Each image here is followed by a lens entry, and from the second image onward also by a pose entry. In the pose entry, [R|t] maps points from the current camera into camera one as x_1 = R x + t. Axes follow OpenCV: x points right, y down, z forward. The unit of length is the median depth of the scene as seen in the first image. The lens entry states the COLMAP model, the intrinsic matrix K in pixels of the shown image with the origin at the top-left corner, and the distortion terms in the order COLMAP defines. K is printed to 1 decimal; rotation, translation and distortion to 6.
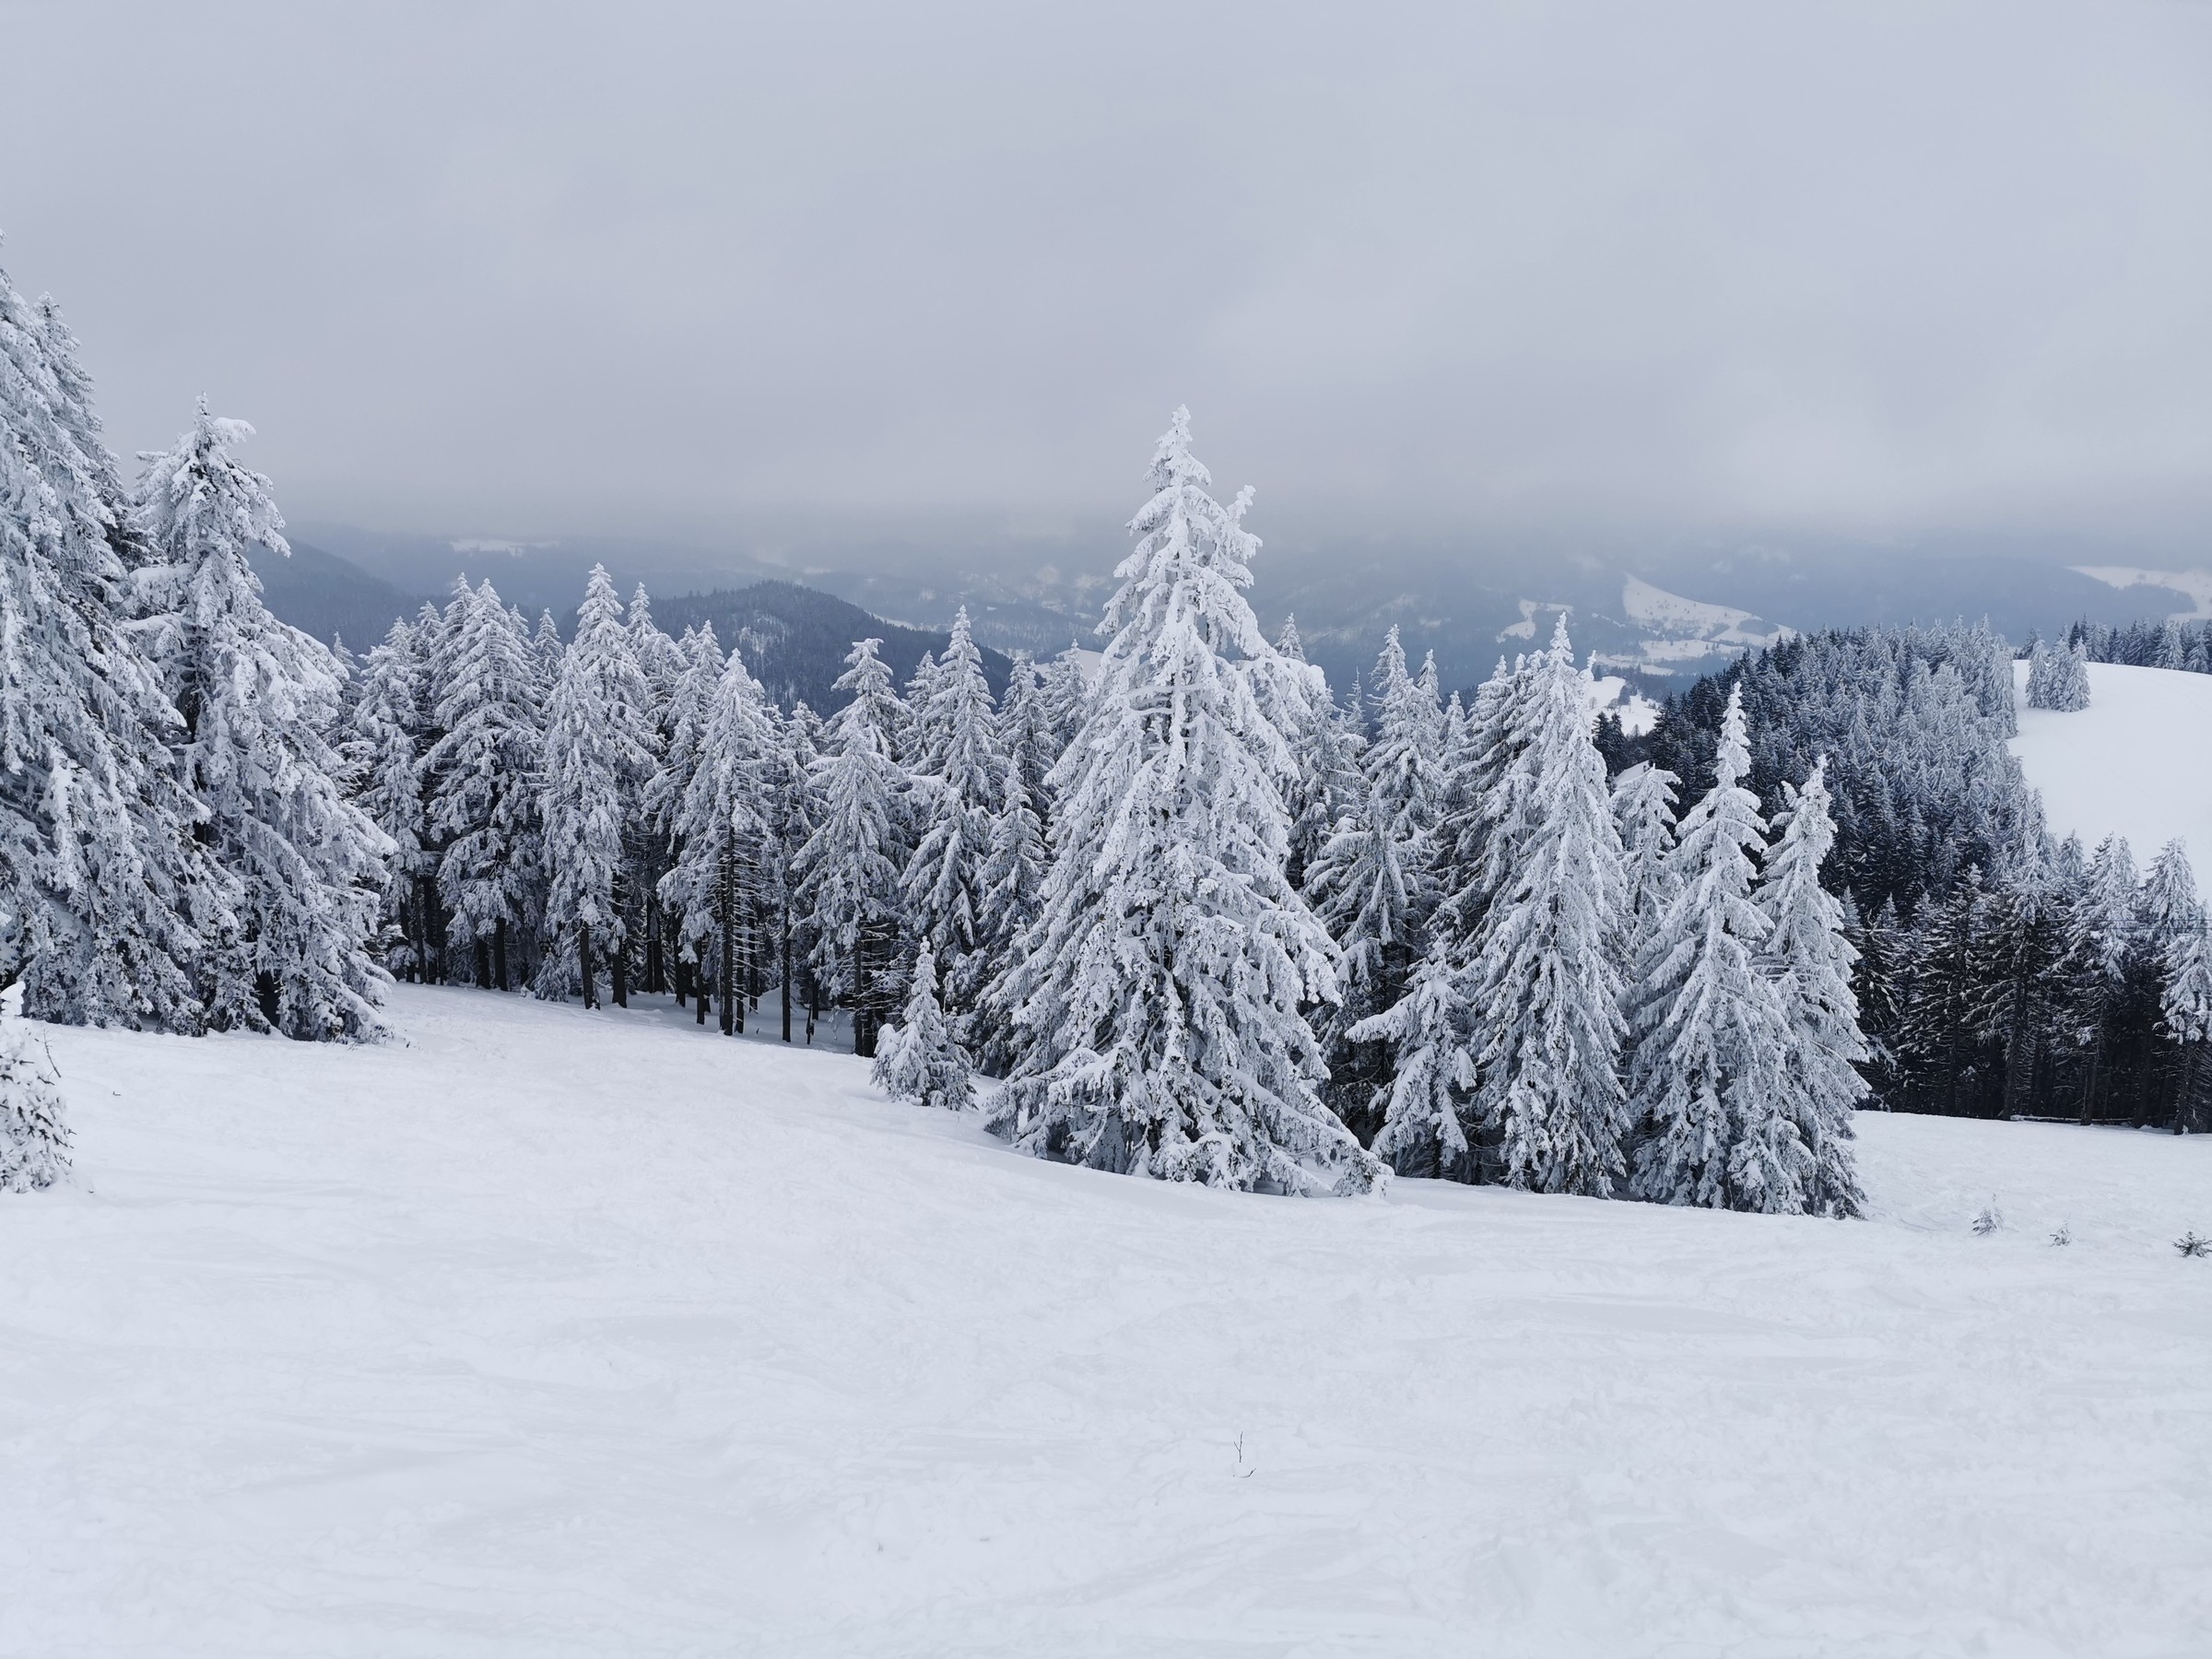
lens RADIAL K [[1733.4, 0, 1104.0], [0, 1733.4, 831.4], [0, 0, 1]] dist [0.058265, -0.060926]
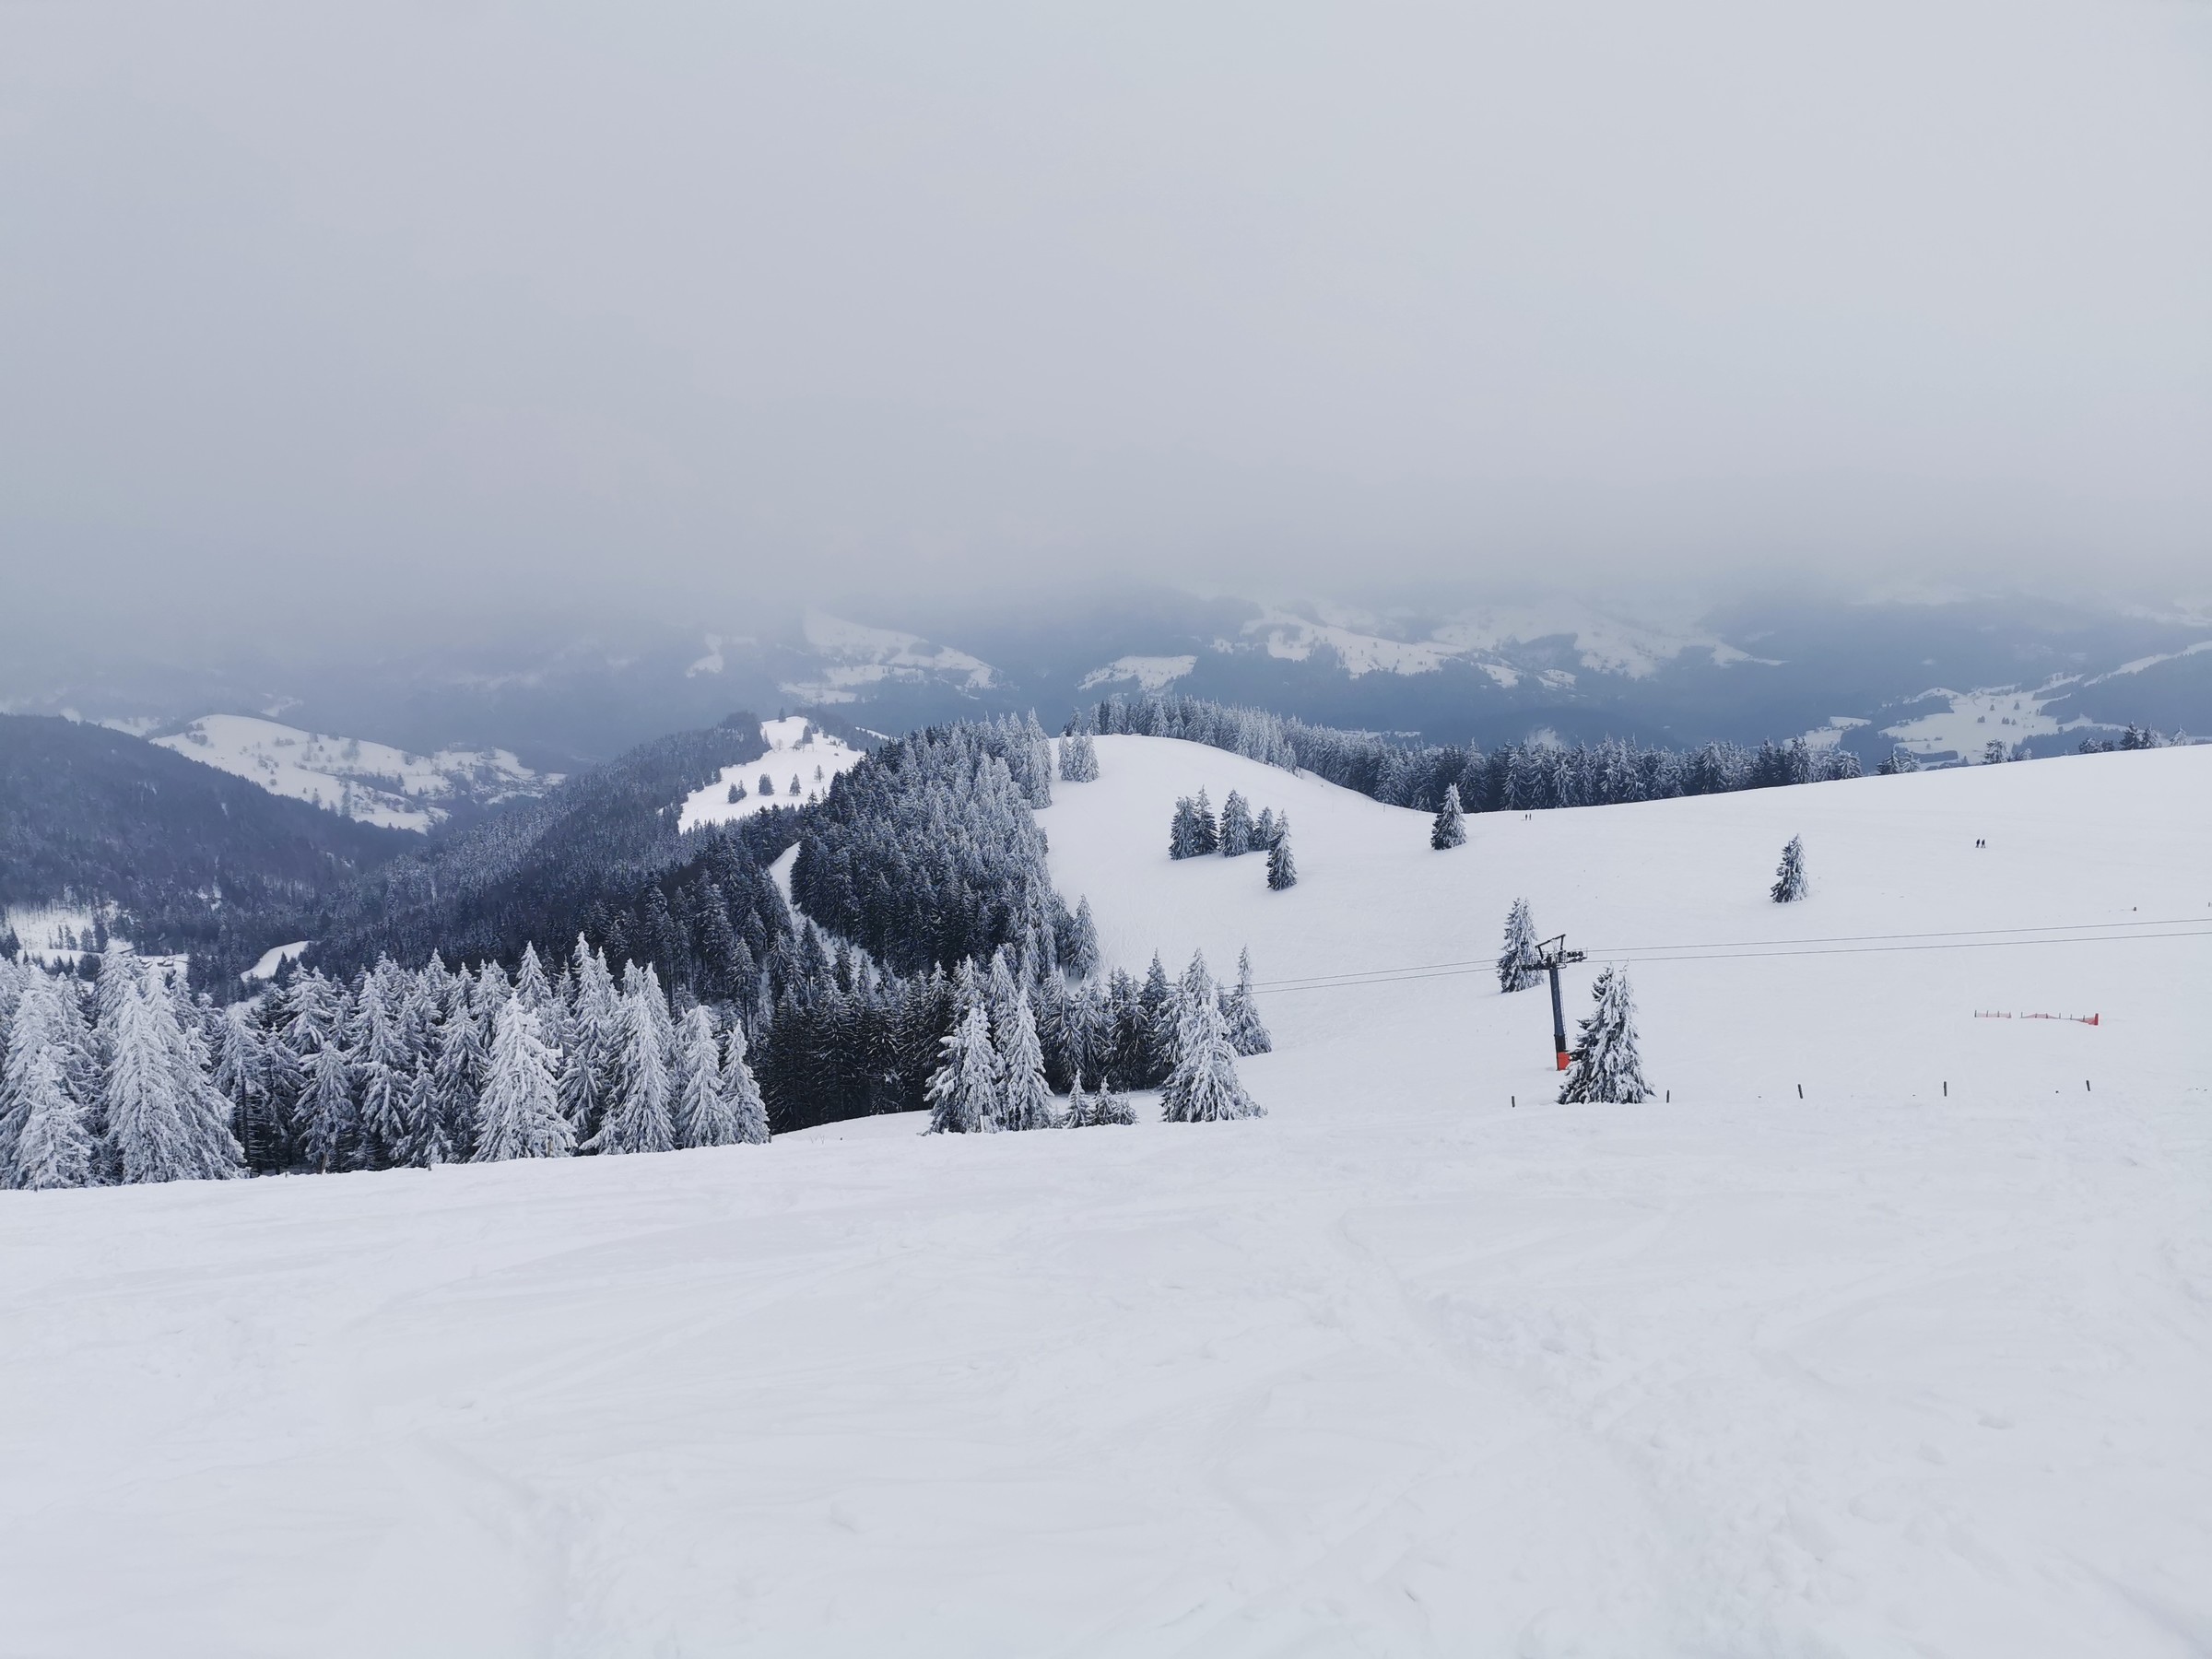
lens RADIAL K [[1733.4, 0, 1129.4], [0, 1733.4, 792.2], [0, 0, 1]] dist [0.058265, -0.060926]
pose [[0.890566, -0.092759, 0.445294, -0.195305], [0.108757, 0.994014, -0.010446, -0.236734], [-0.441660, 0.057732, 0.895323, -1.406840]]
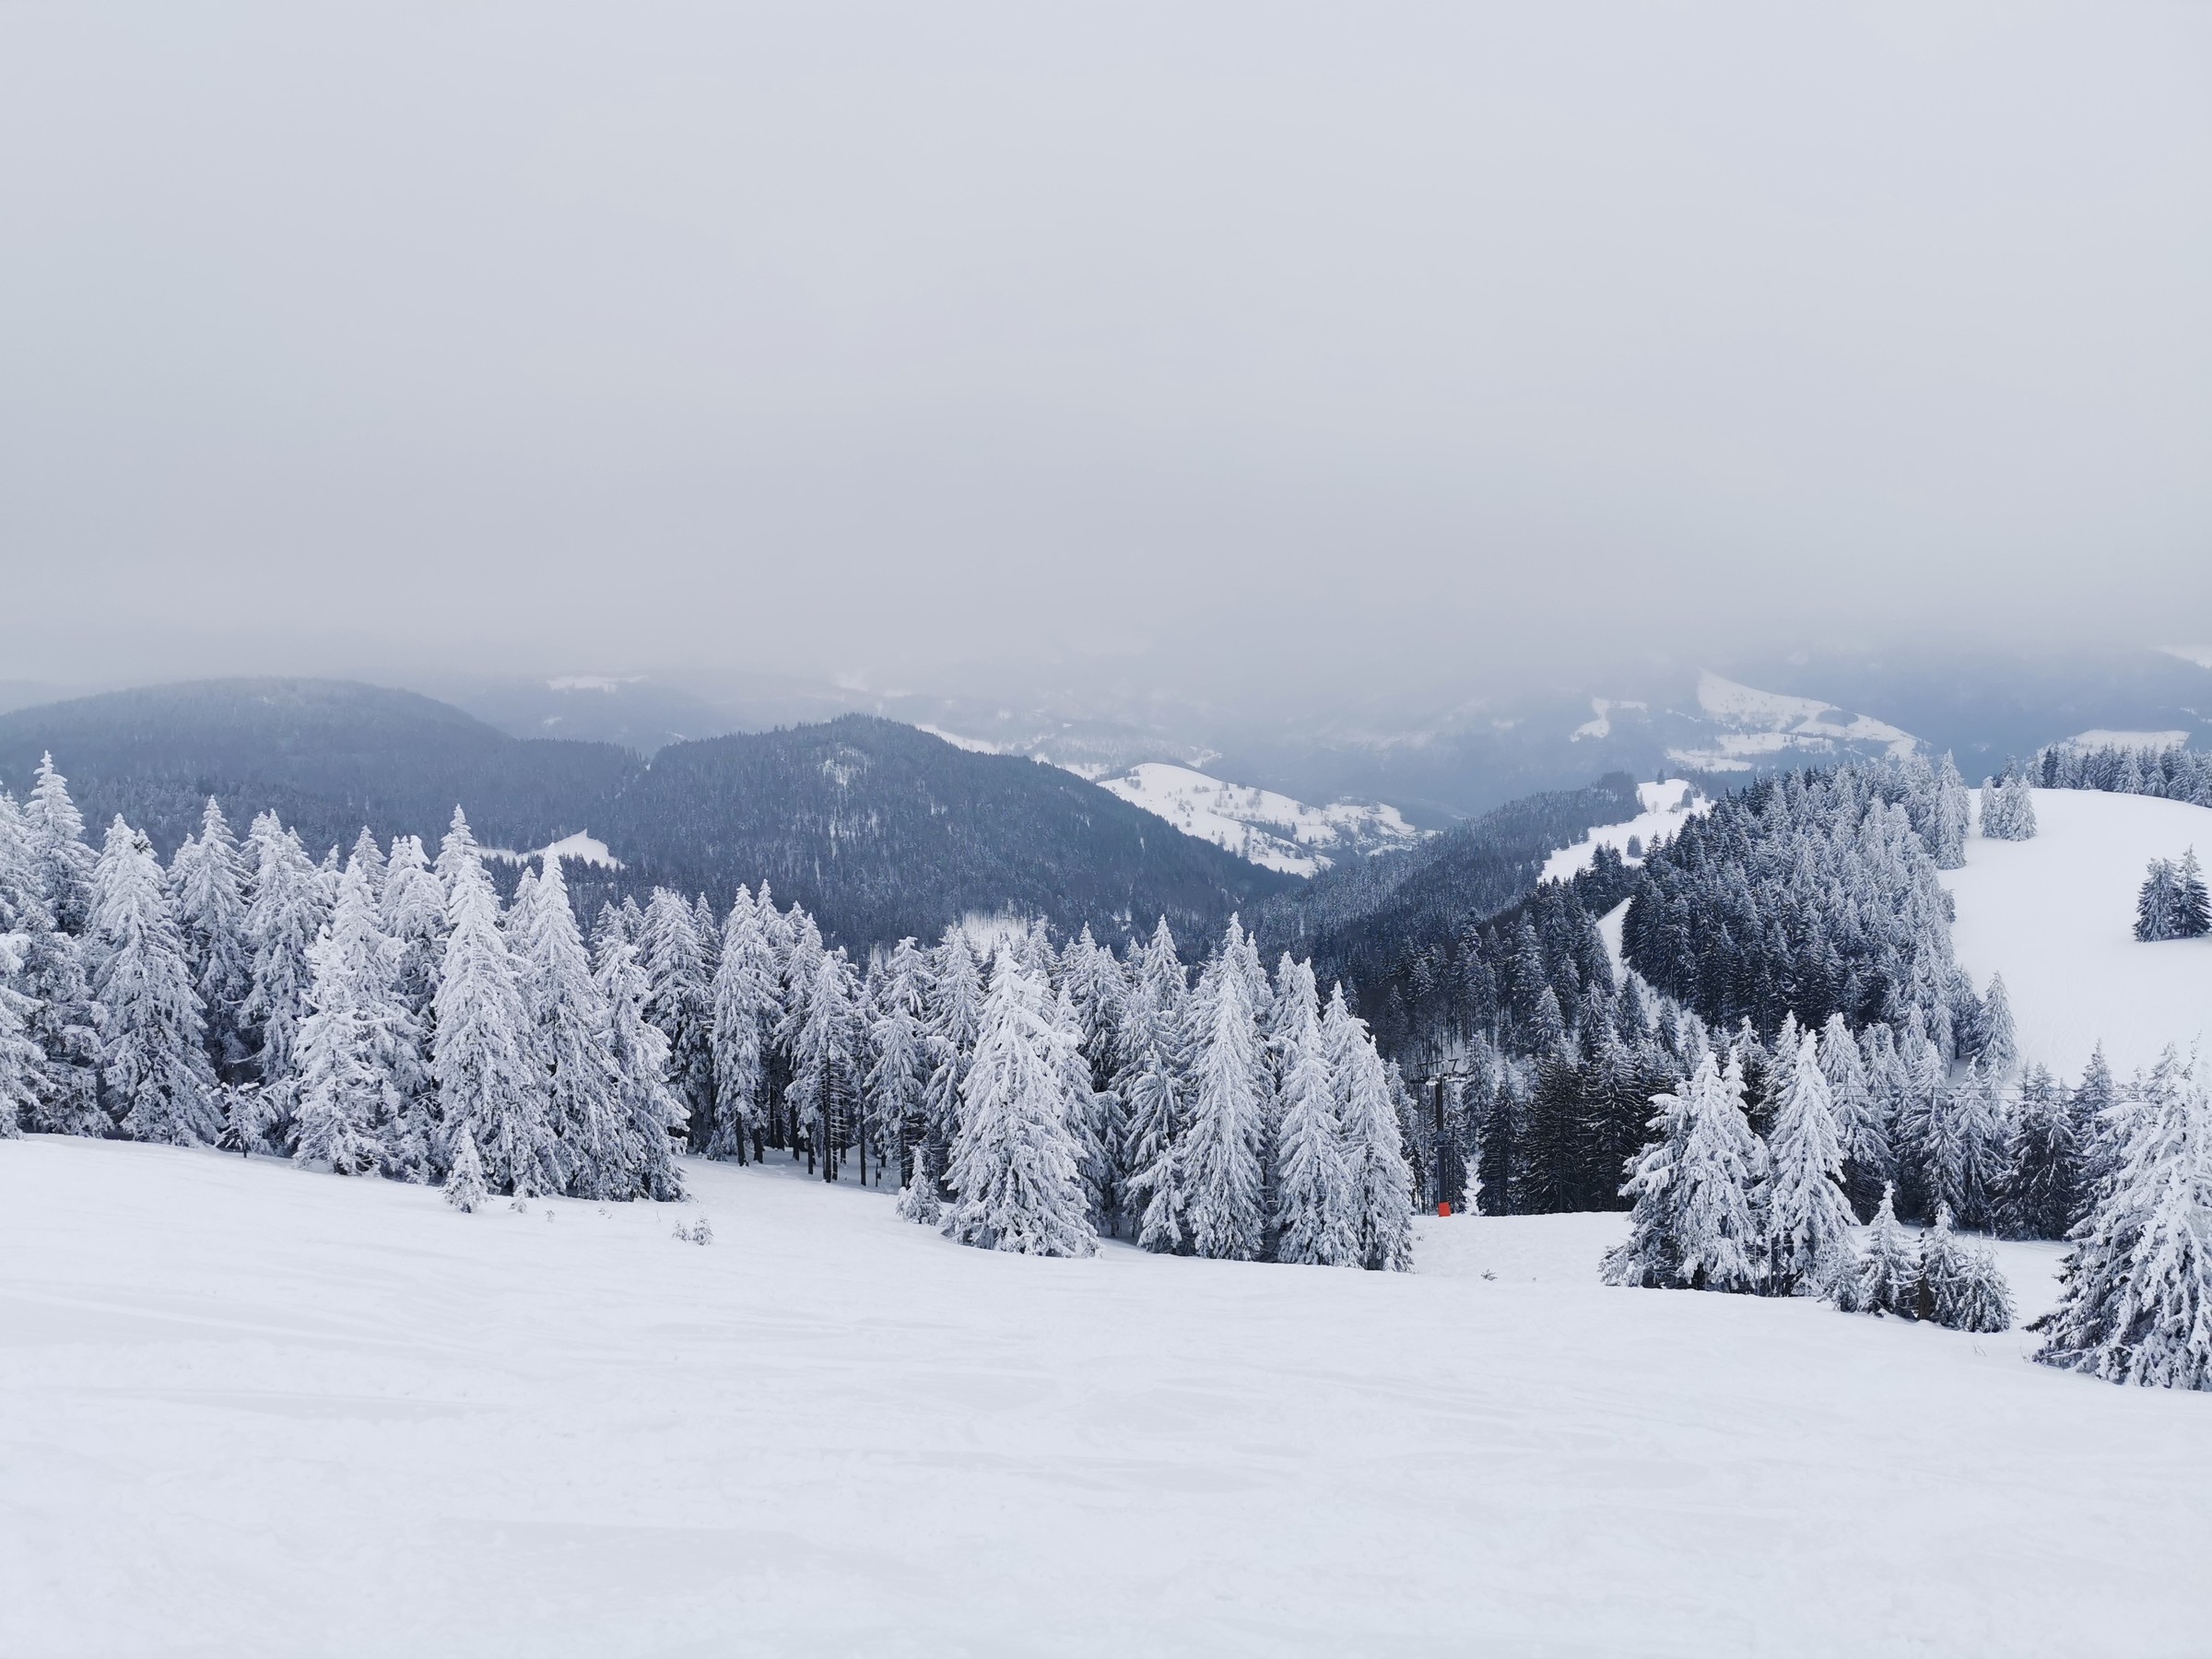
lens RADIAL K [[1733.4, 0, 1093.1], [0, 1733.4, 819.4], [0, 0, 1]] dist [0.058265, -0.060926]
pose [[0.998100, -0.032287, -0.052474, 0.152540], [0.028578, 0.997141, -0.069948, -0.119159], [0.054582, 0.068316, 0.996170, -0.753555]]
